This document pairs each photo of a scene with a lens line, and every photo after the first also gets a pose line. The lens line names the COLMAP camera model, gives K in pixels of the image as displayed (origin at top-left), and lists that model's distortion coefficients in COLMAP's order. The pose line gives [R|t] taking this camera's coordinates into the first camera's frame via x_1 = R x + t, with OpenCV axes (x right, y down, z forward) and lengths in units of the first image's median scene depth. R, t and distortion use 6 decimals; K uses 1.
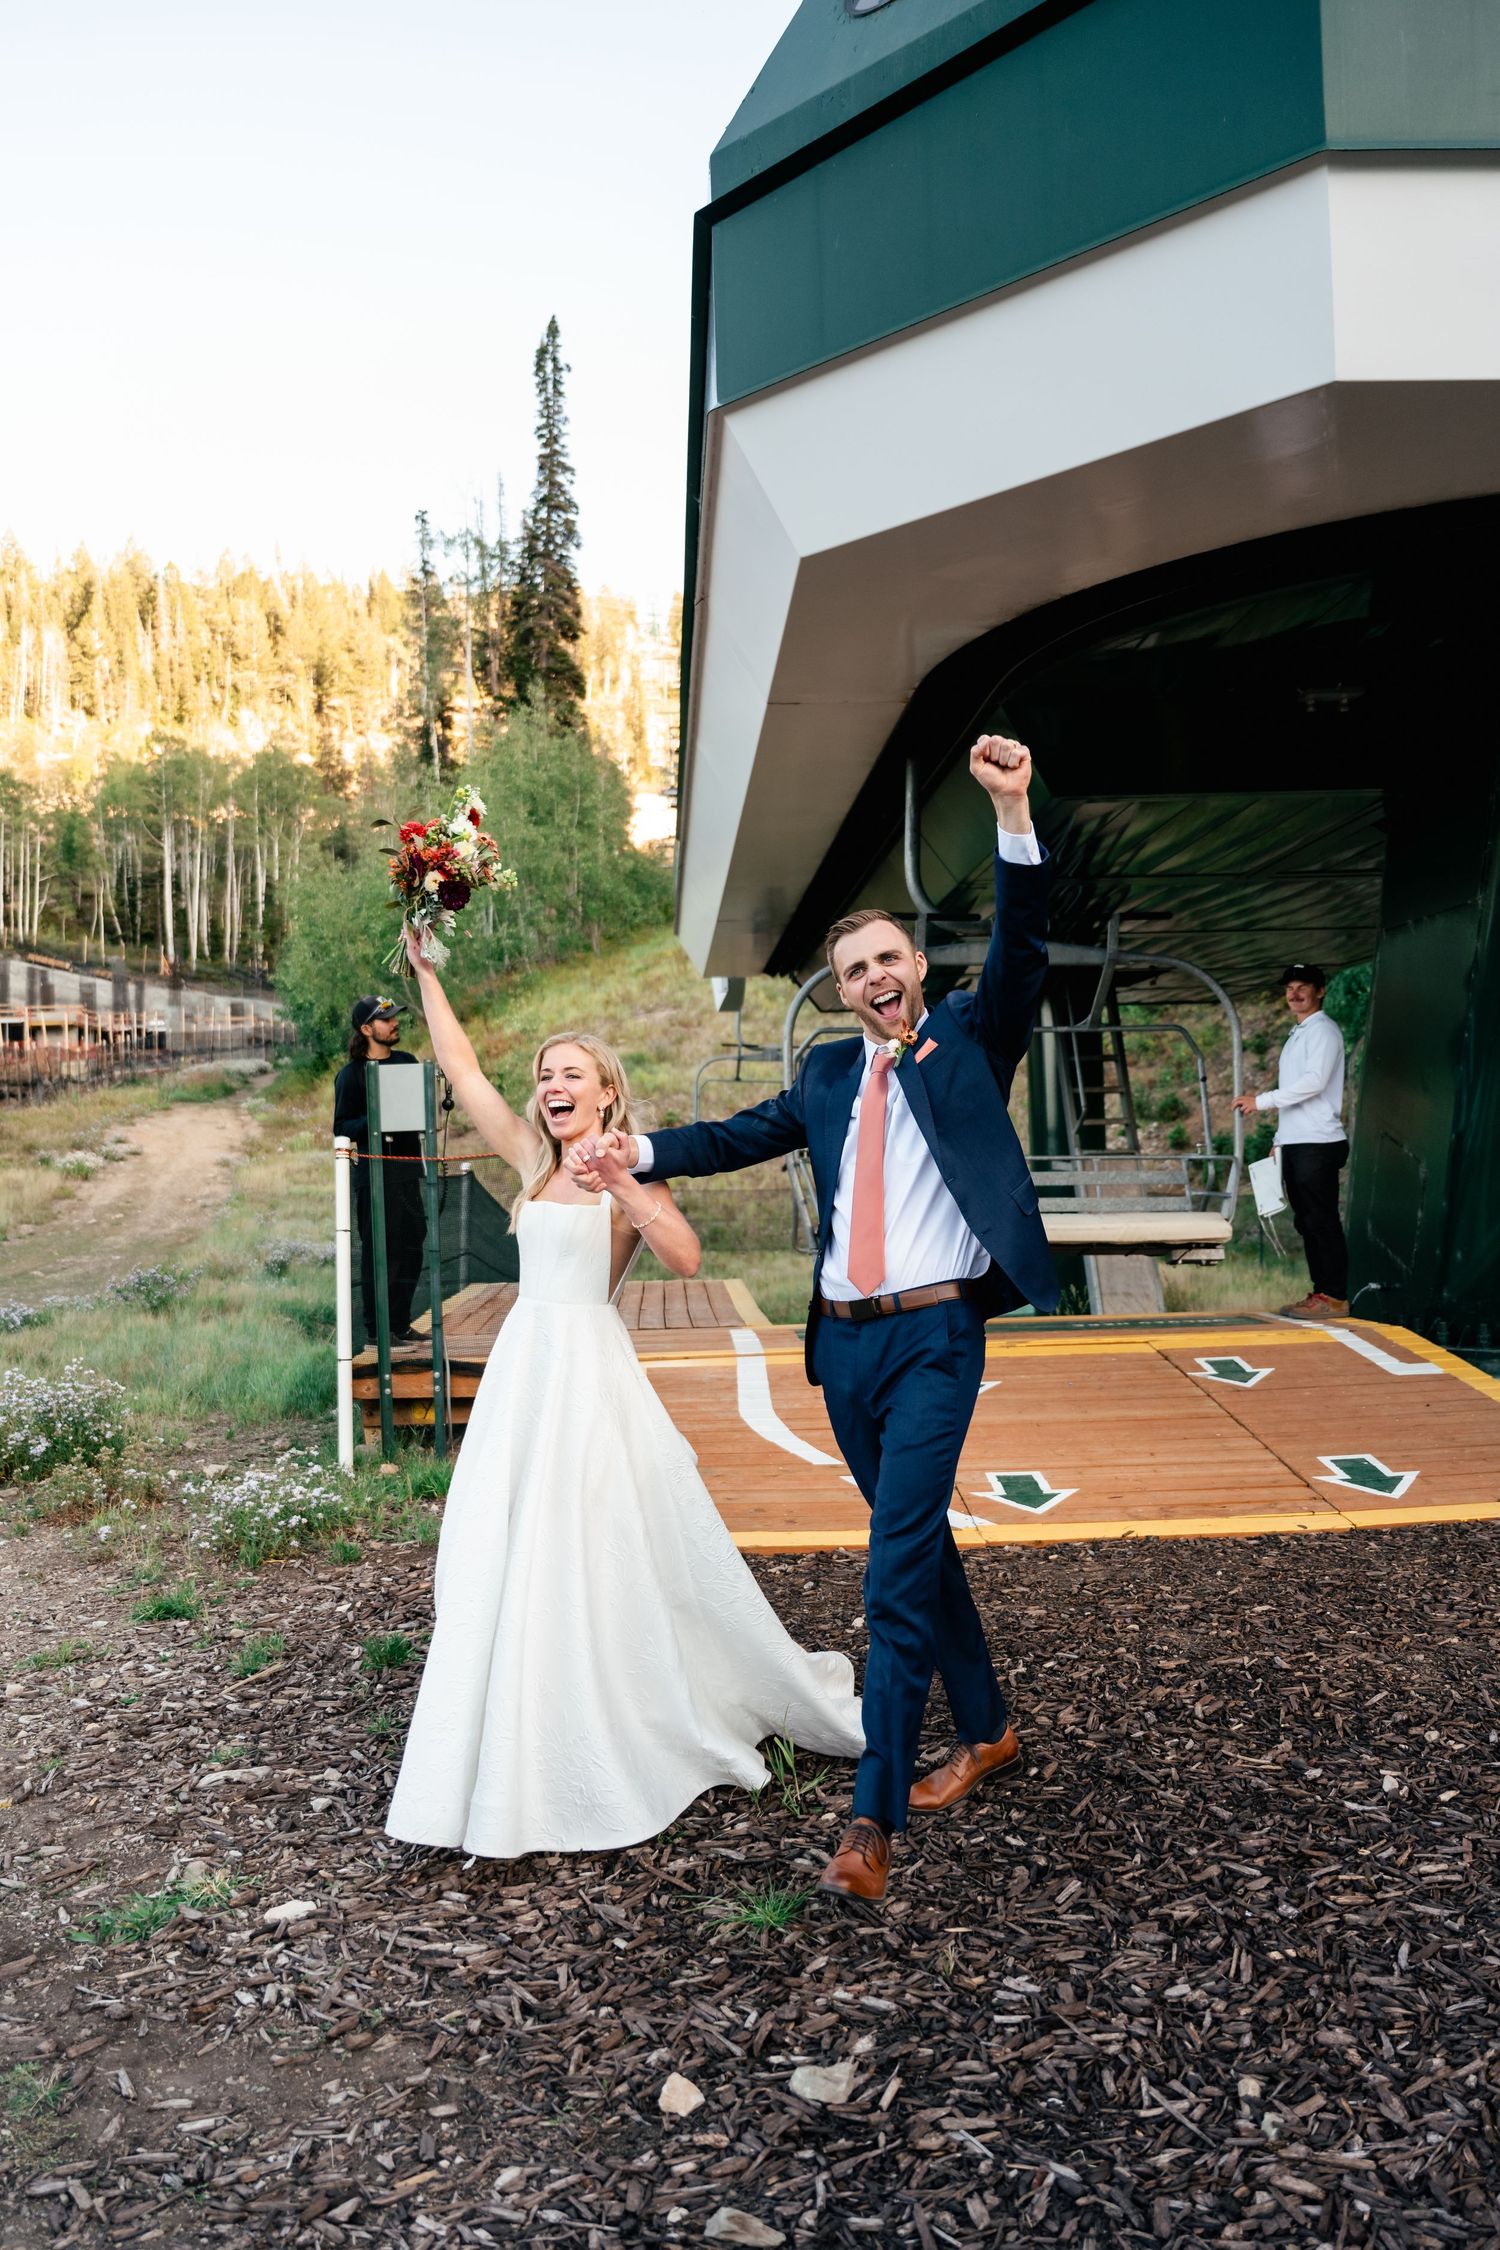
lens RADIAL K [[1740.7, 0, 736.9], [0, 1740.7, 1122.9], [0, 0, 1]] dist [0.007116, 0.000152]
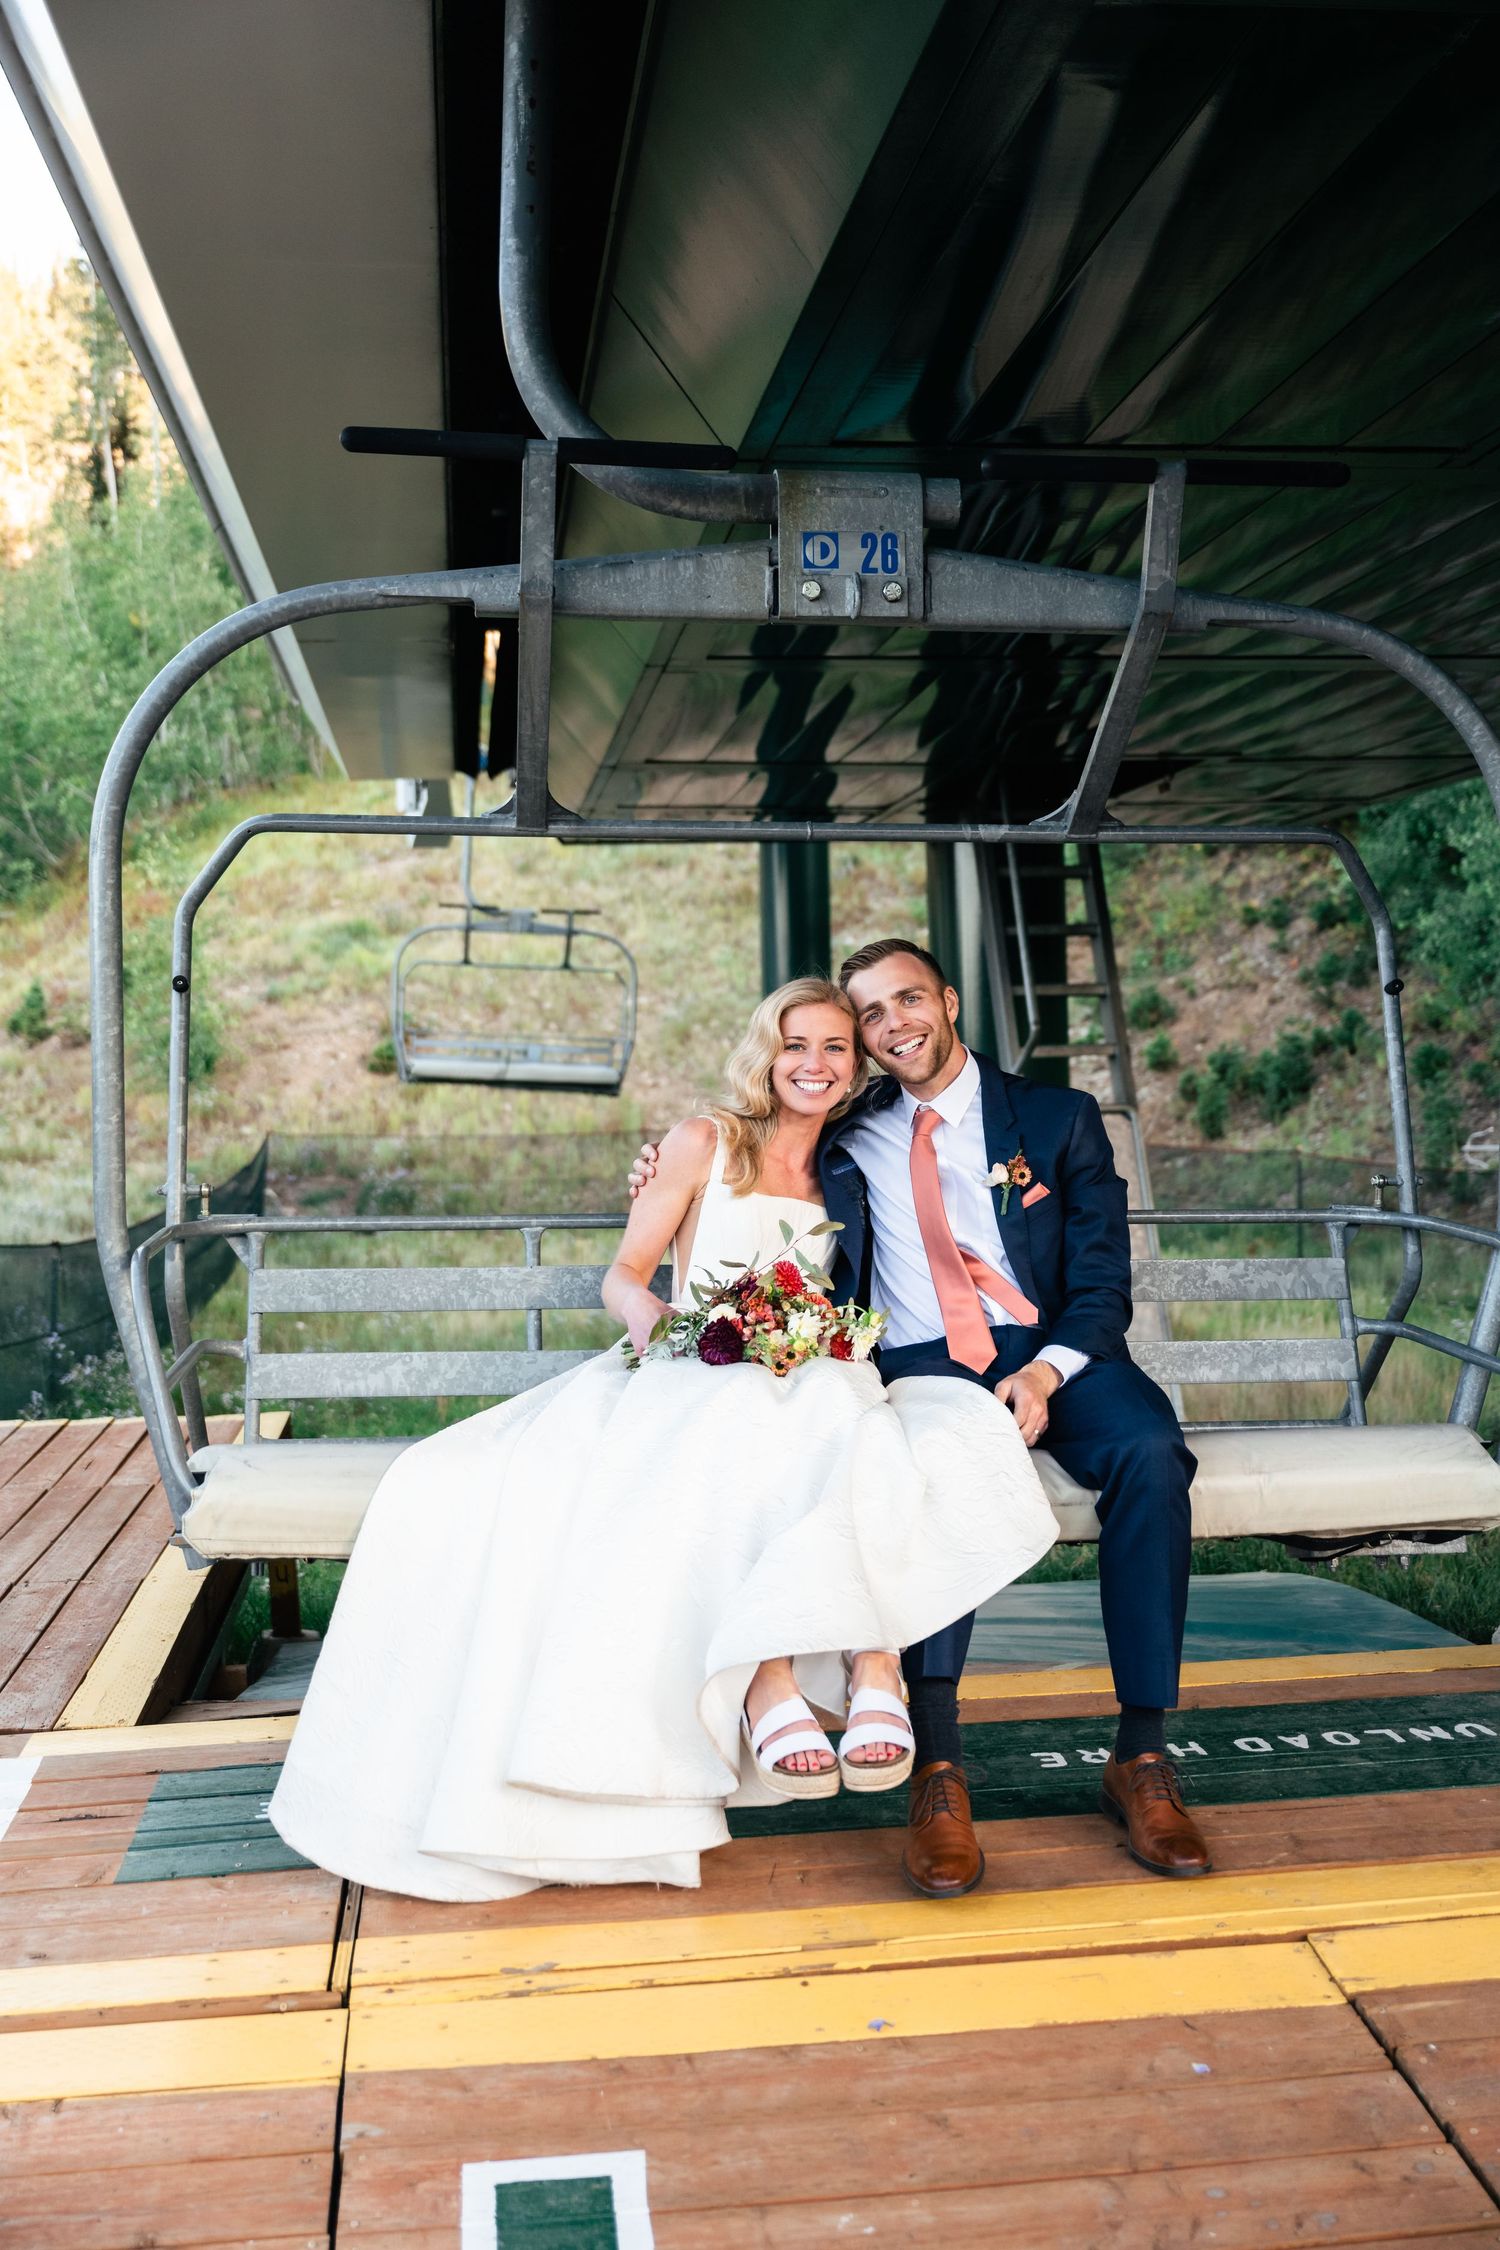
lens RADIAL K [[2316.7, 0, 750.4], [0, 2316.7, 1128.9], [0, 0, 1]] dist [-0.007670, 0.000000]
pose [[0.996577, 0.000036, 0.082669, 0.024298], [-0.003977, 0.998863, 0.047505, -0.004279], [-0.082573, -0.047671, 0.995444, 0.133047]]
